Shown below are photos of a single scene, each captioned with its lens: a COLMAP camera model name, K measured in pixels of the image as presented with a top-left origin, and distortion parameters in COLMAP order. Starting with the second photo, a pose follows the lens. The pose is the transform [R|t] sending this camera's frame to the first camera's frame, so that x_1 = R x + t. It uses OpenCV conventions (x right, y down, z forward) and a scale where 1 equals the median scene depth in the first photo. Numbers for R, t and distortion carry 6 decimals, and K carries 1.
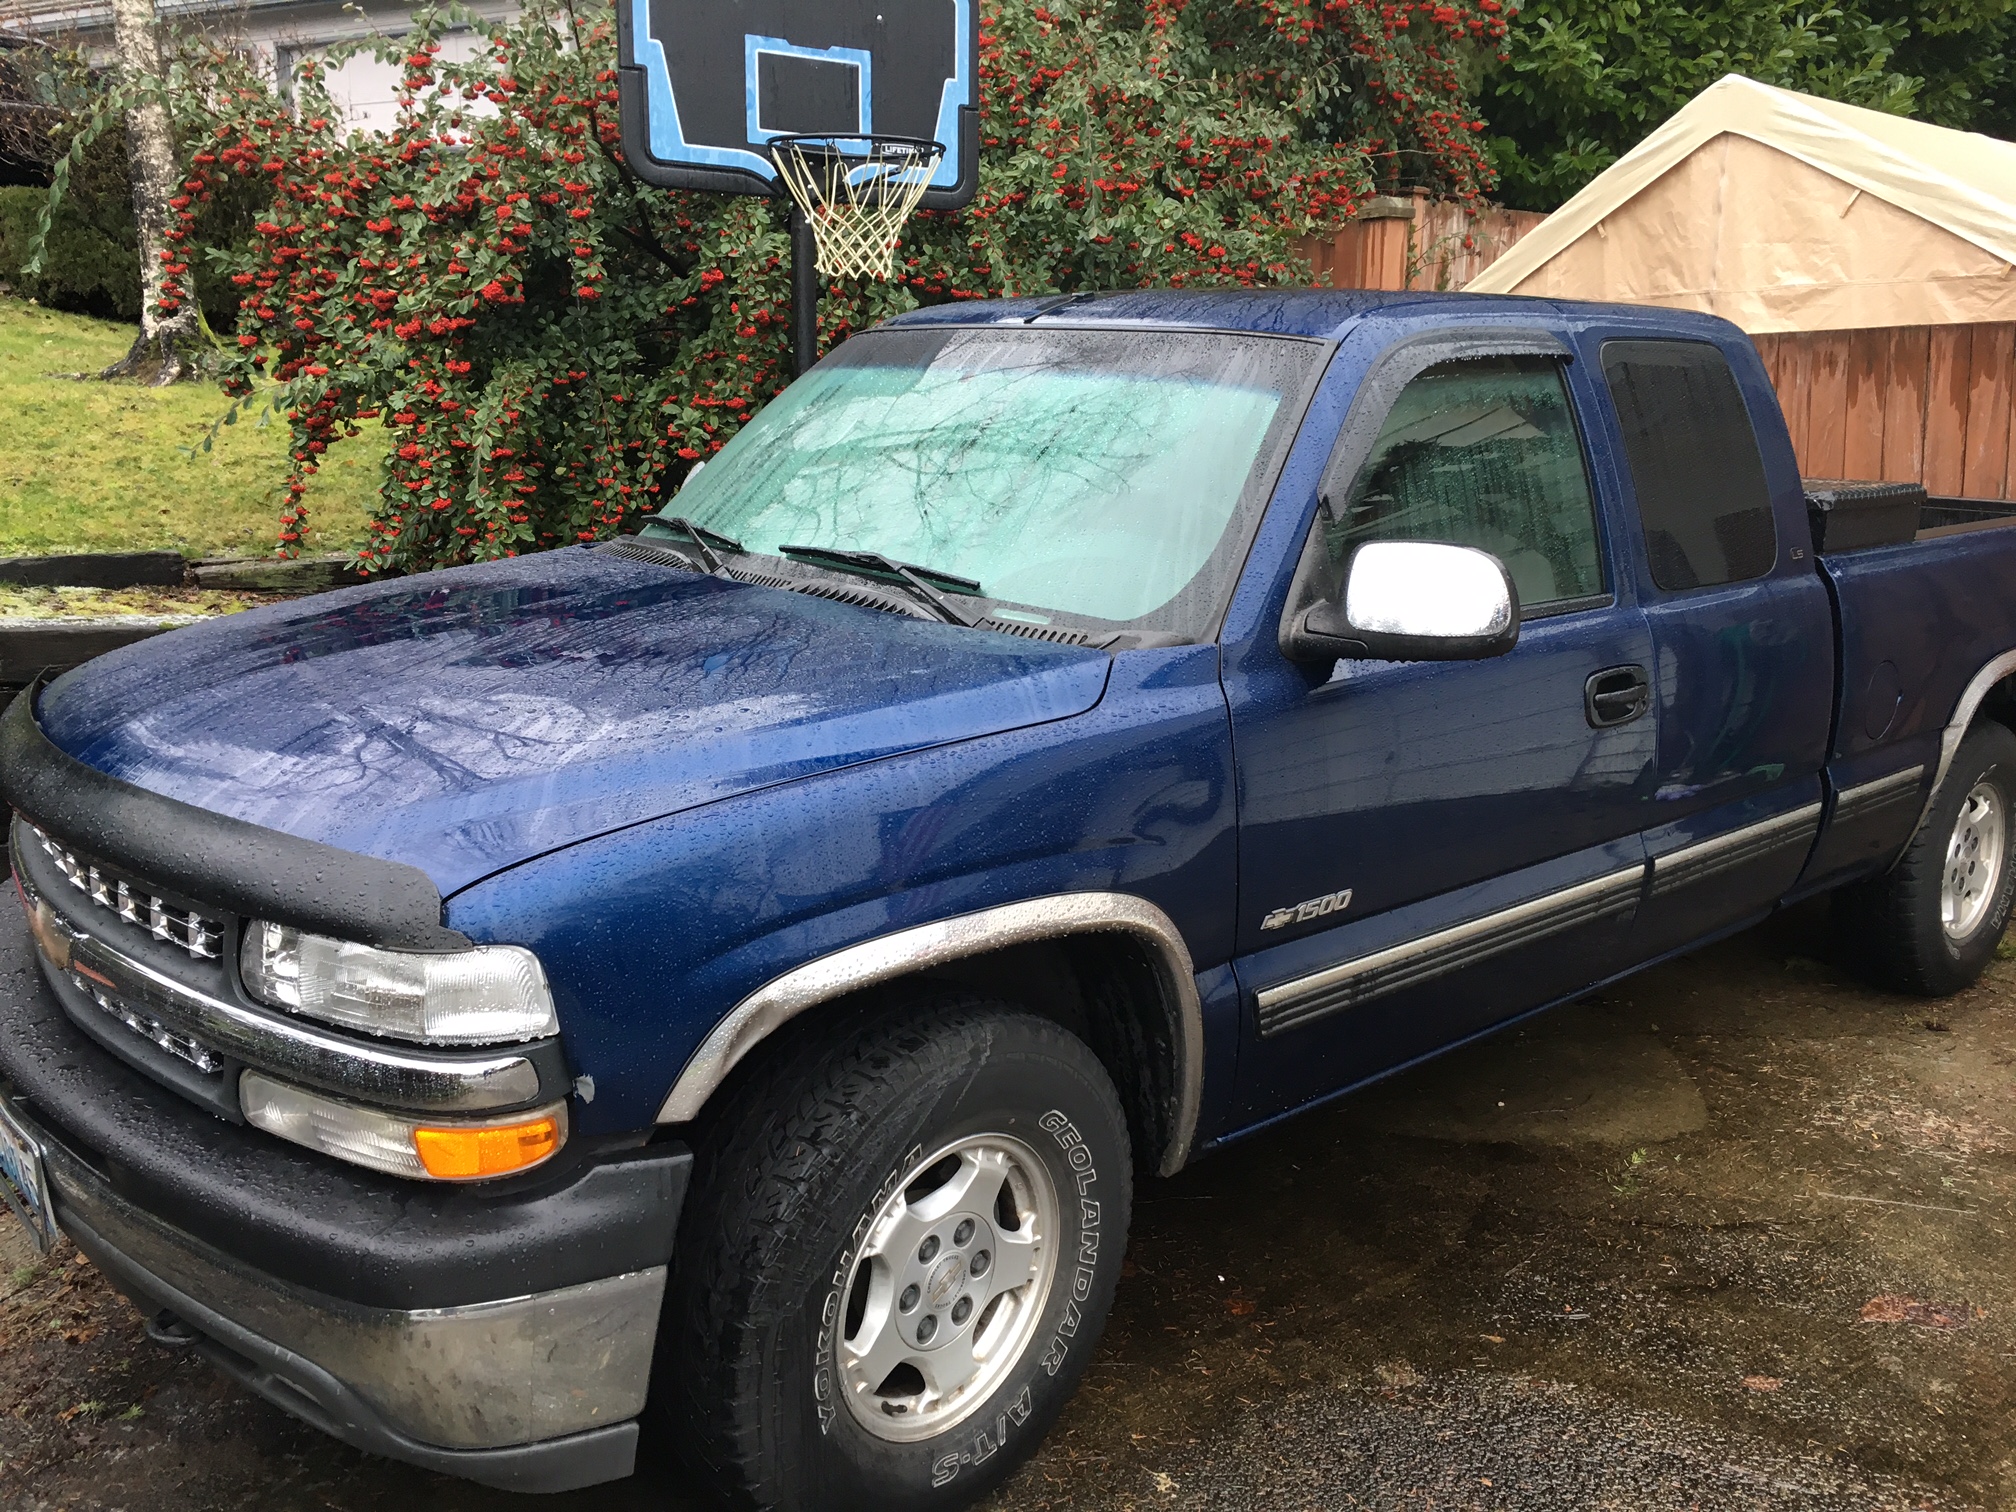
lens RADIAL K [[1662.3, 0, 1005.9], [0, 1662.3, 735.6], [0, 0, 1]] dist [0.075087, -0.095845]
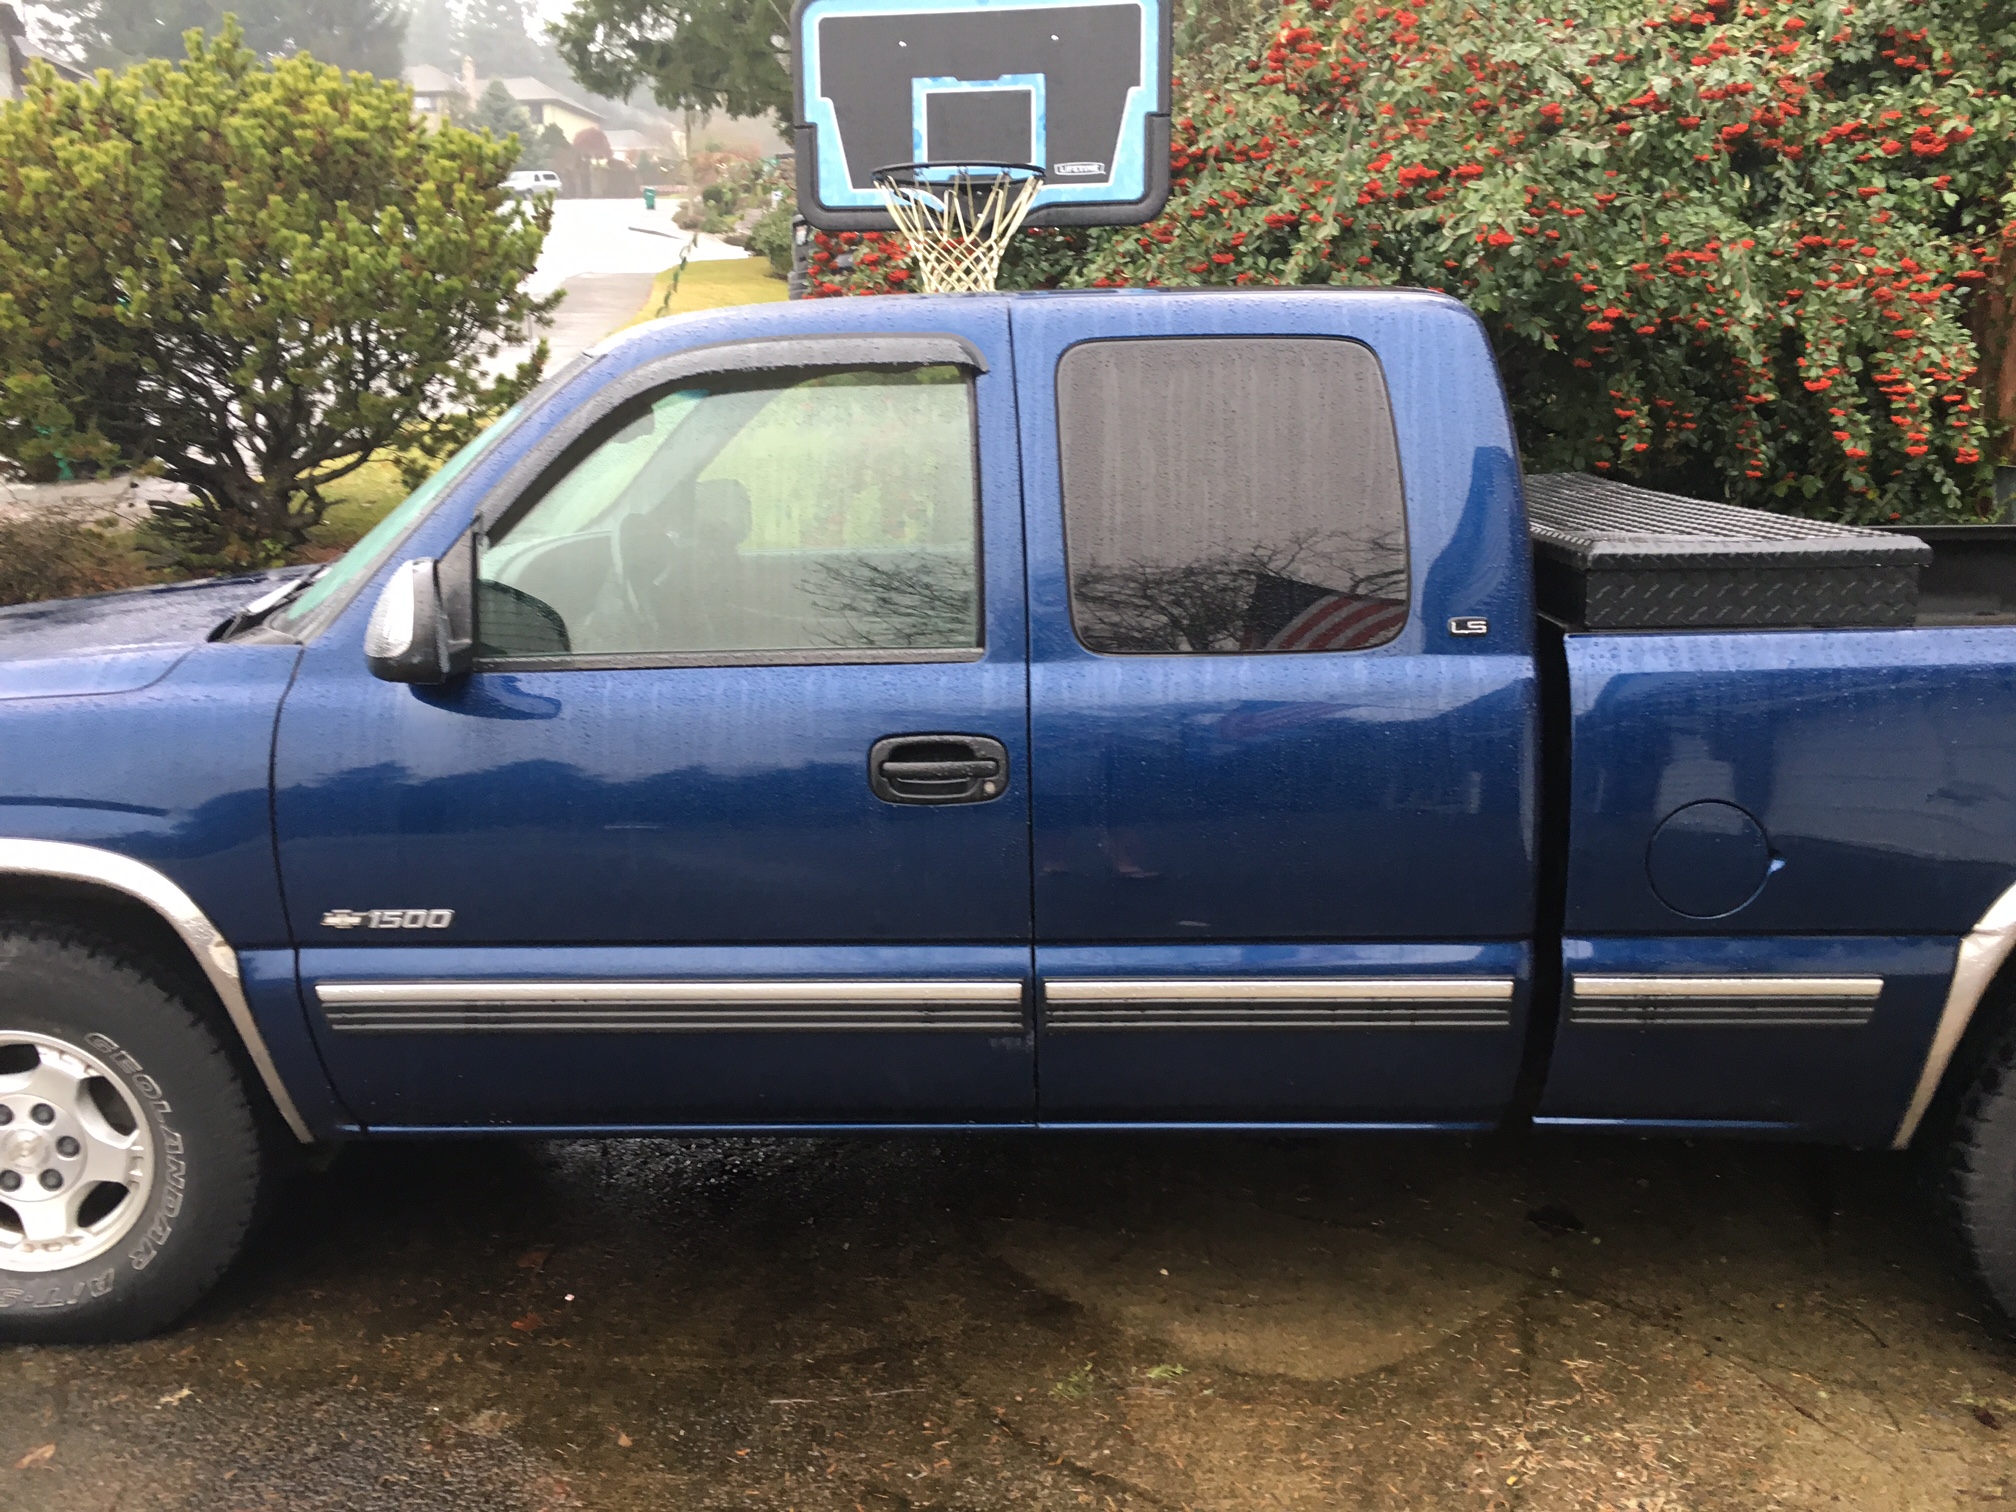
lens RADIAL K [[1662.3, 0, 1041.8], [0, 1662.3, 745.5], [0, 0, 1]] dist [0.075087, -0.095845]
pose [[0.741425, 0.116689, -0.660812, 0.625054], [-0.124061, 0.991625, 0.035910, -0.046844], [0.659468, 0.055356, 0.749692, 0.272895]]
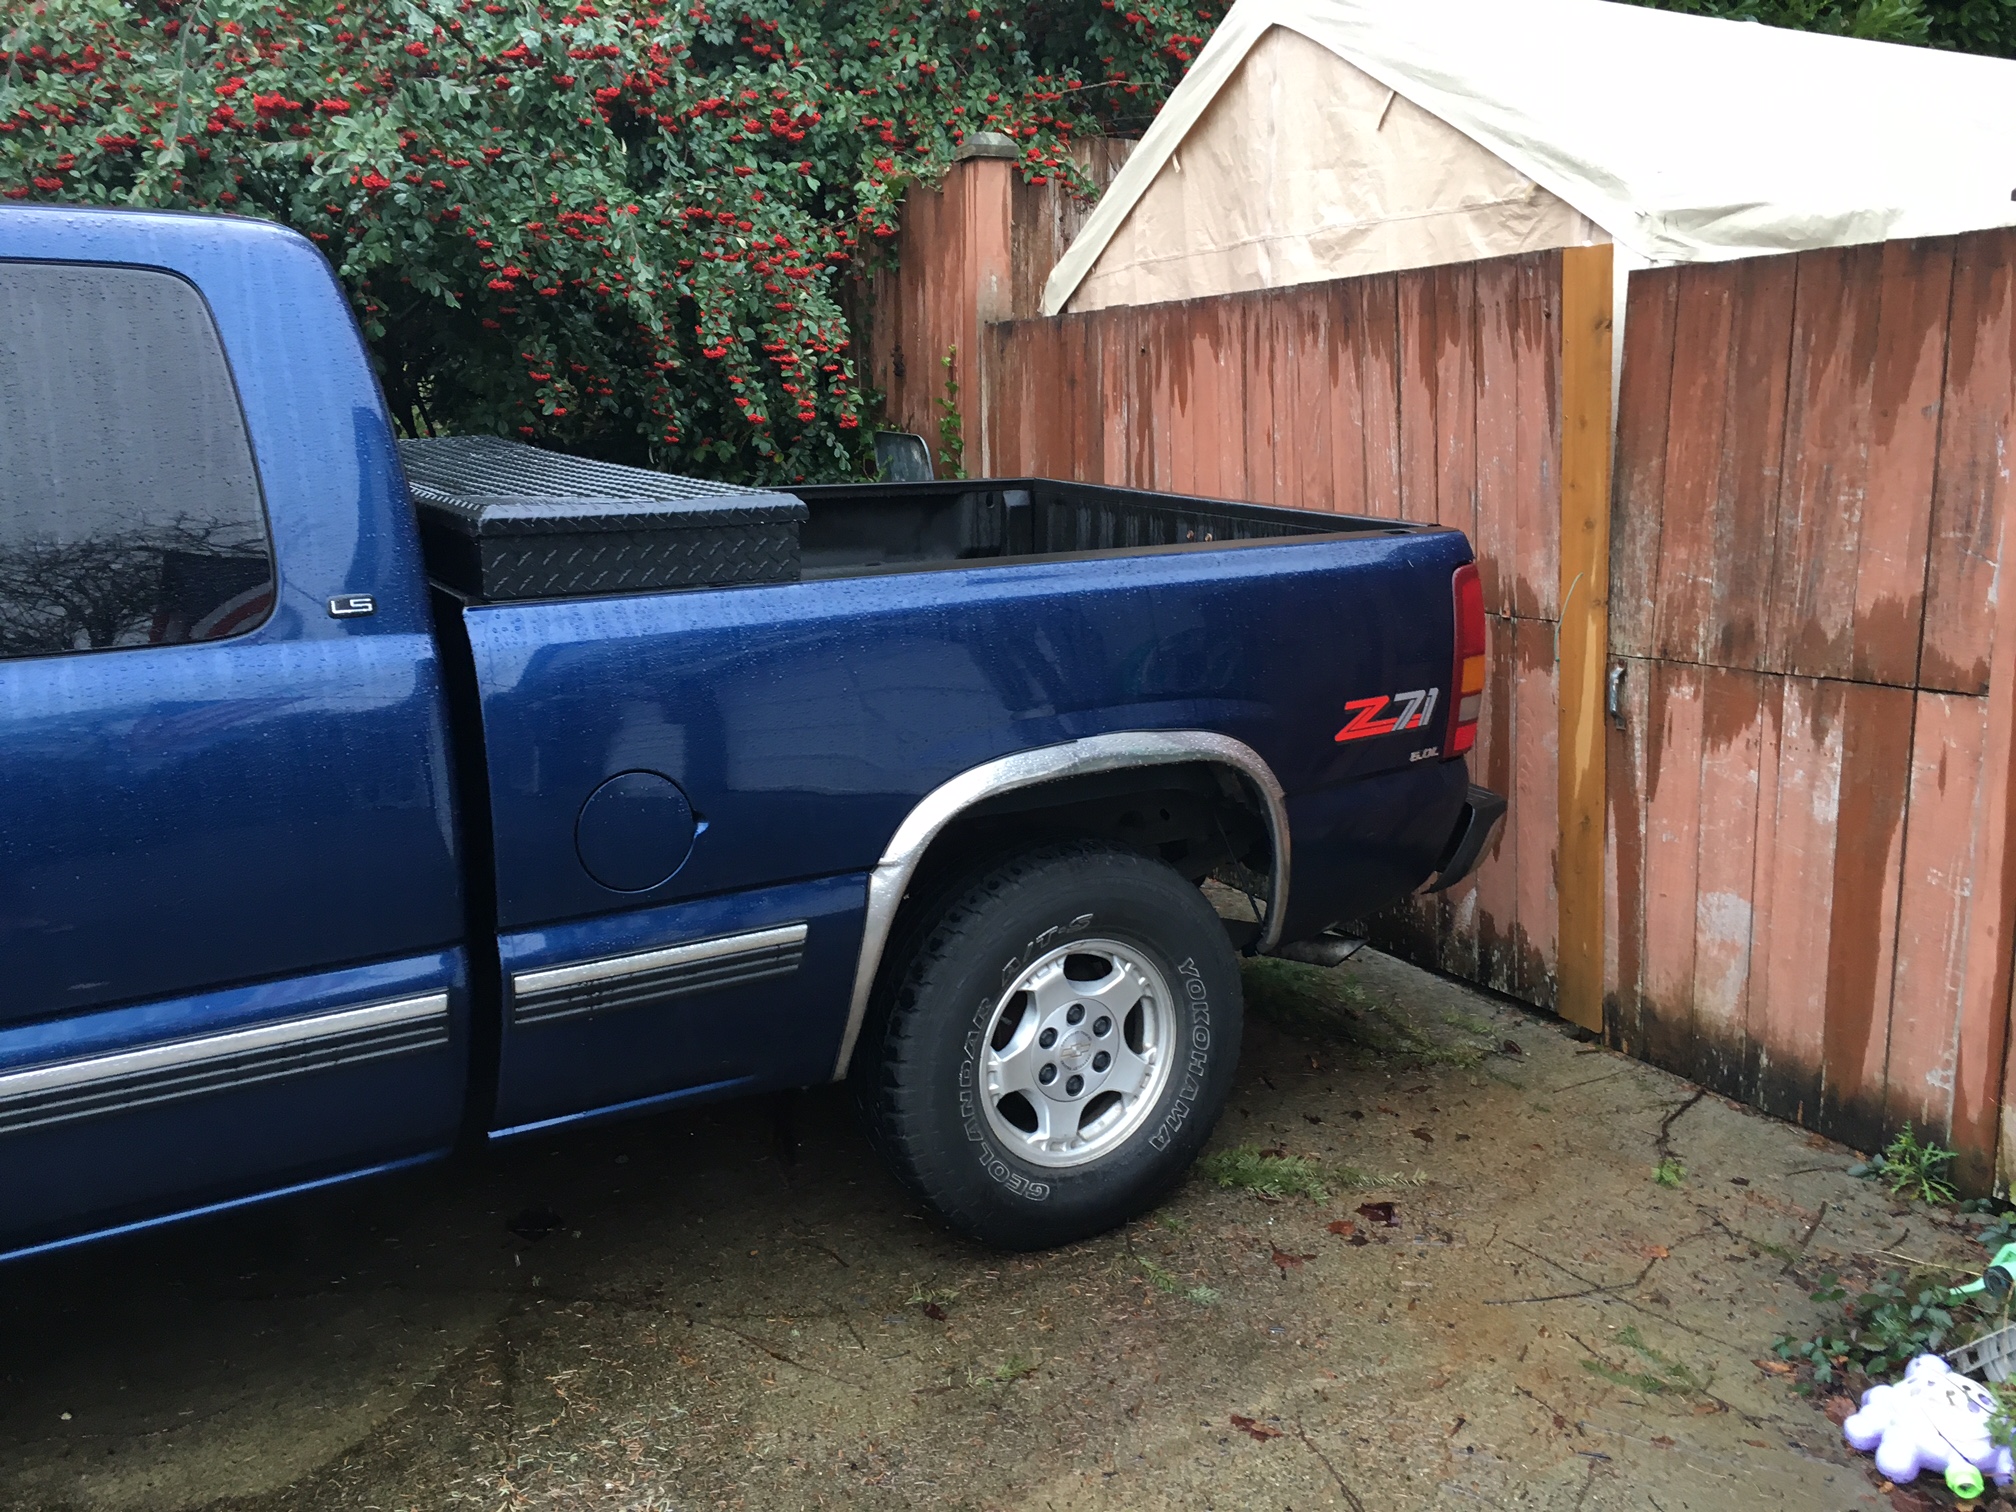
lens RADIAL K [[1662.3, 0, 1001.8], [0, 1662.3, 758.6], [0, 0, 1]] dist [0.075087, -0.095845]
pose [[0.987384, 0.028745, -0.155715, 0.625039], [-0.026387, 0.999504, 0.017191, -0.052665], [0.156132, -0.012866, 0.987652, 0.326840]]
